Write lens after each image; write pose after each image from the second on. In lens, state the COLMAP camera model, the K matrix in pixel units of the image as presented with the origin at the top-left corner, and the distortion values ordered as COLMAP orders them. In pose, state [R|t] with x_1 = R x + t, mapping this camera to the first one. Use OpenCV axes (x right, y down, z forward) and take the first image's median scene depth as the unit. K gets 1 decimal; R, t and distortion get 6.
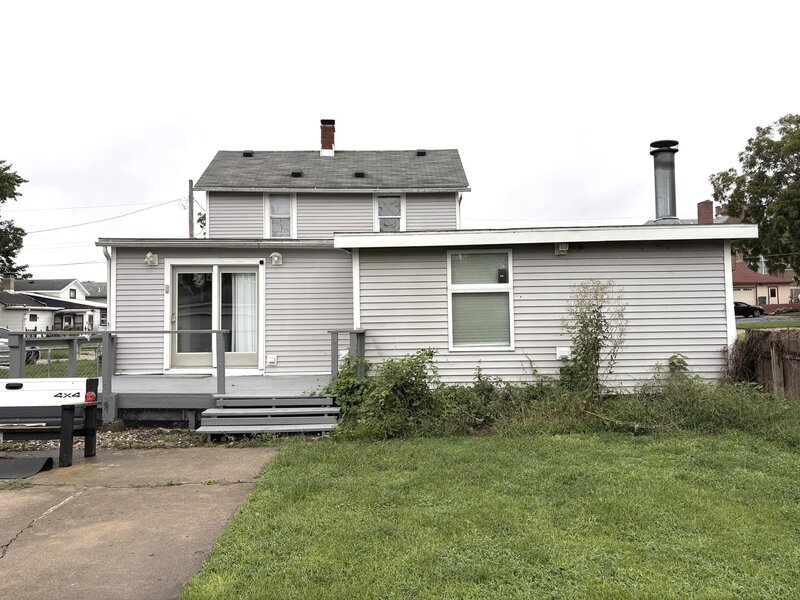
lens RADIAL K [[598.6, 0, 404.6], [0, 598.6, 299.9], [0, 0, 1]] dist [0.005140, -0.012600]
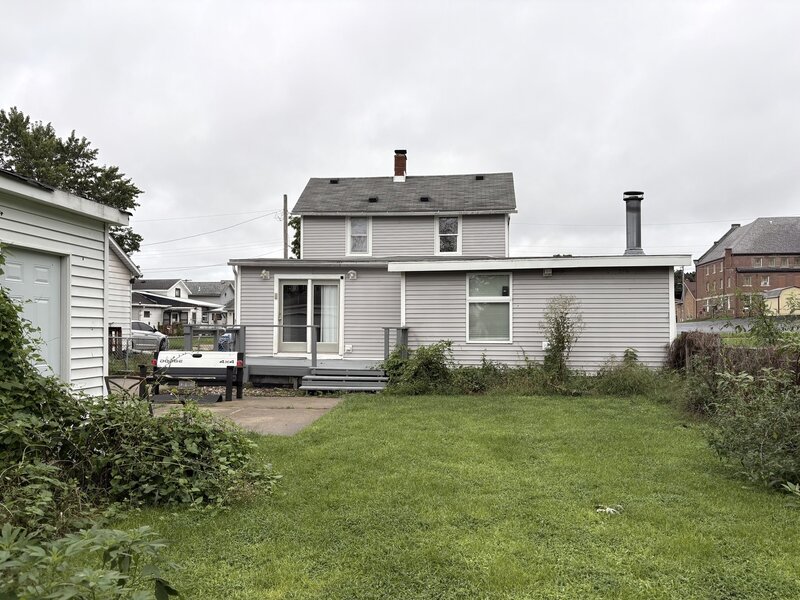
lens RADIAL K [[598.6, 0, 398.1], [0, 598.6, 300.8], [0, 0, 1]] dist [0.005140, -0.012600]
pose [[0.988808, 0.011062, -0.148782, 0.122019], [-0.011095, 0.999938, 0.000611, -0.014800], [0.148779, 0.001047, 0.988870, -0.443529]]
